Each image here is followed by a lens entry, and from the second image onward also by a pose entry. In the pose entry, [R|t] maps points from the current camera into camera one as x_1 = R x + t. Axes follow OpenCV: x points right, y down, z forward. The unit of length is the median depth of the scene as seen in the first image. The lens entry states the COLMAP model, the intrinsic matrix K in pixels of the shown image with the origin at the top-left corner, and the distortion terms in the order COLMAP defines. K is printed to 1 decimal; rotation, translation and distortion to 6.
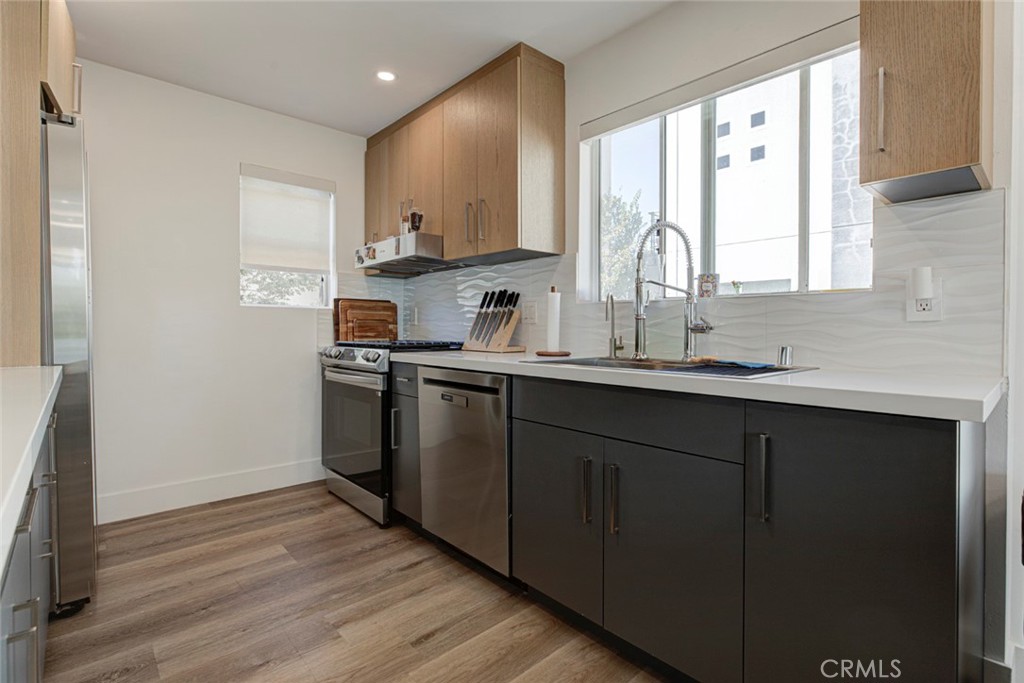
lens RADIAL K [[476.6, 0, 519.3], [0, 476.6, 339.5], [0, 0, 1]] dist [-0.005822, -0.000119]
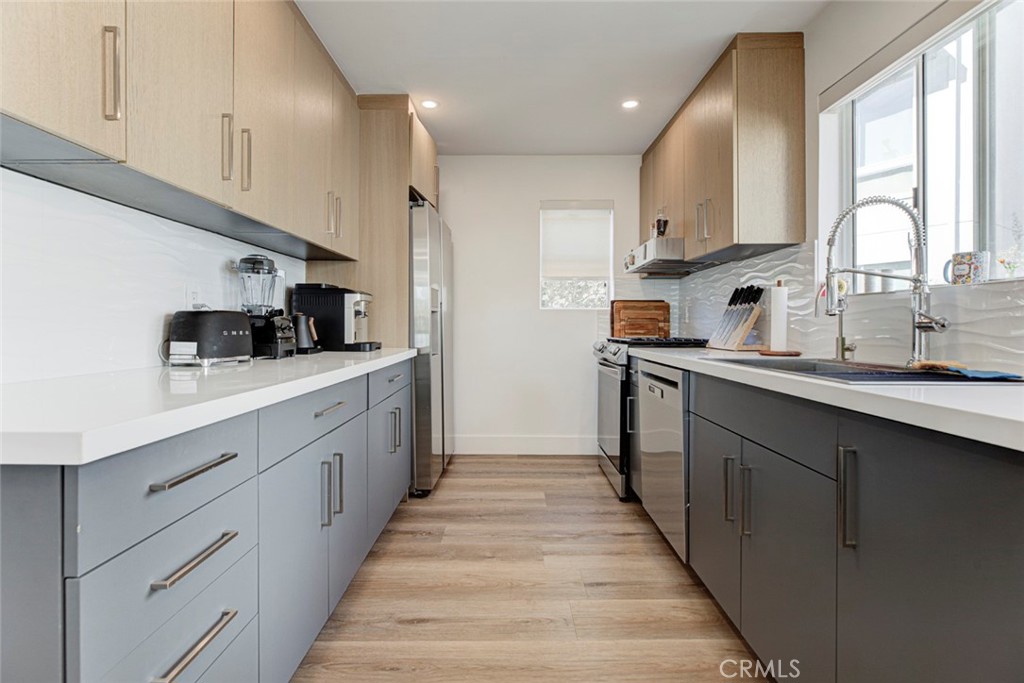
lens RADIAL K [[476.6, 0, 515.8], [0, 476.6, 334.1], [0, 0, 1]] dist [-0.005822, -0.000119]
pose [[0.741113, 0.009316, -0.671315, 0.301072], [-0.014157, 0.999898, -0.001754, 0.001484], [0.671231, 0.010804, 0.741170, -0.022704]]
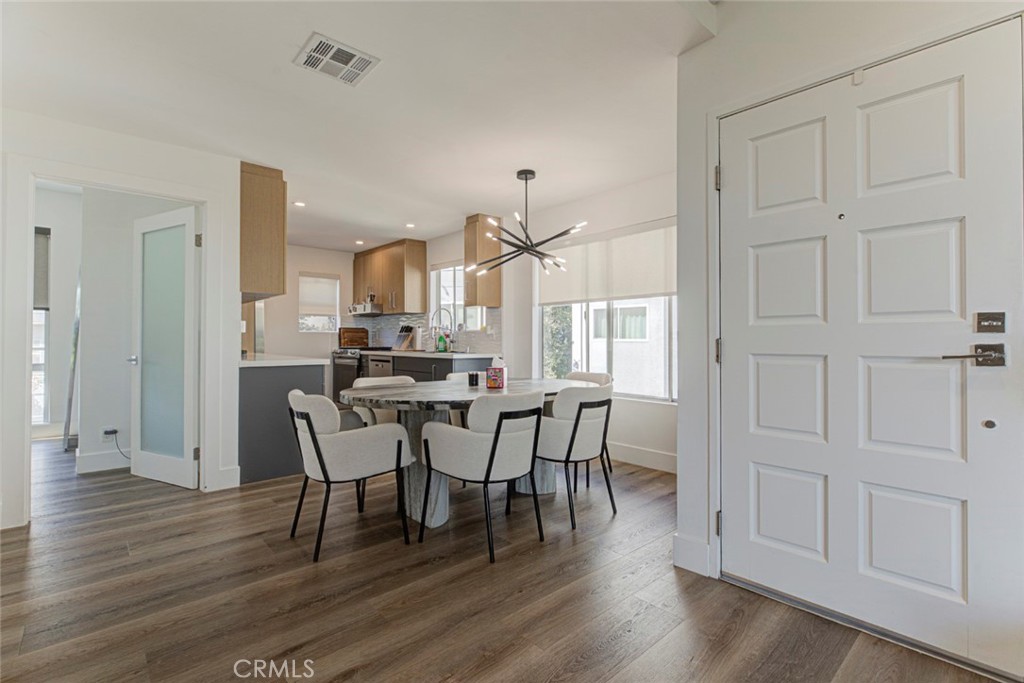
lens RADIAL K [[476.6, 0, 511.0], [0, 476.6, 338.9], [0, 0, 1]] dist [-0.005822, -0.000119]
pose [[0.999755, -0.002129, -0.022040, 0.630655], [0.001602, 0.999713, -0.023899, 0.026944], [0.022085, 0.023858, 0.999471, -1.638912]]
